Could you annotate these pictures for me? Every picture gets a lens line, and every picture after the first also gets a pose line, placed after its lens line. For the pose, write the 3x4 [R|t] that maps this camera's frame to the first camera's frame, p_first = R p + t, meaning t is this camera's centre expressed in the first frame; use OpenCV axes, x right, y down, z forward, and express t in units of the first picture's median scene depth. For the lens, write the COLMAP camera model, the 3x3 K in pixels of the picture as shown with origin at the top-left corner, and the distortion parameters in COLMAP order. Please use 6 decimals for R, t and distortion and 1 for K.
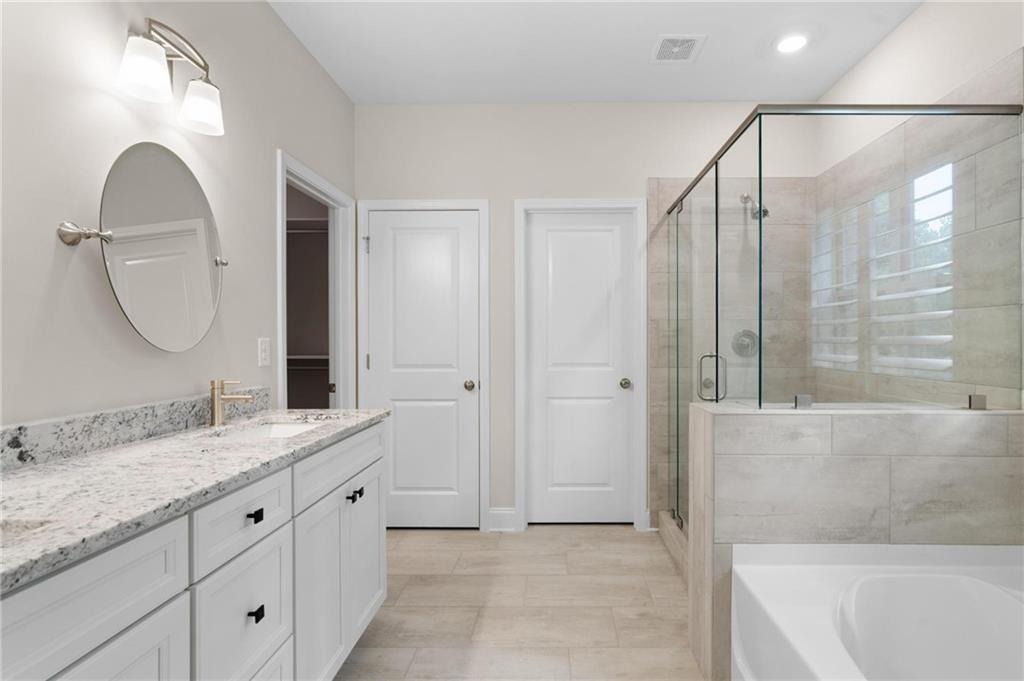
lens RADIAL K [[499.4, 0, 512.0], [0, 499.4, 340.5], [0, 0, 1]] dist [0.001456, 0.000282]
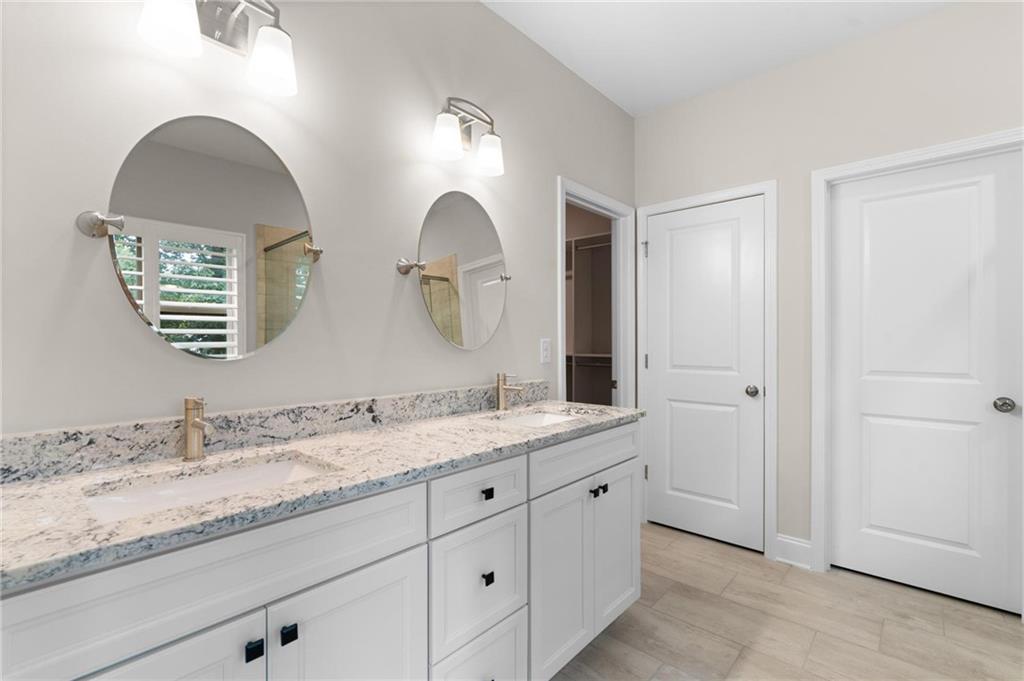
lens RADIAL K [[446.9, 0, 512.0], [0, 446.9, 340.5], [0, 0, 1]] dist [-0.002392, 0.000942]
pose [[0.779469, 0.000760, -0.626441, 0.125339], [-0.000187, 1.000000, 0.000981, -0.002559], [0.626441, -0.000647, 0.779468, 0.159309]]
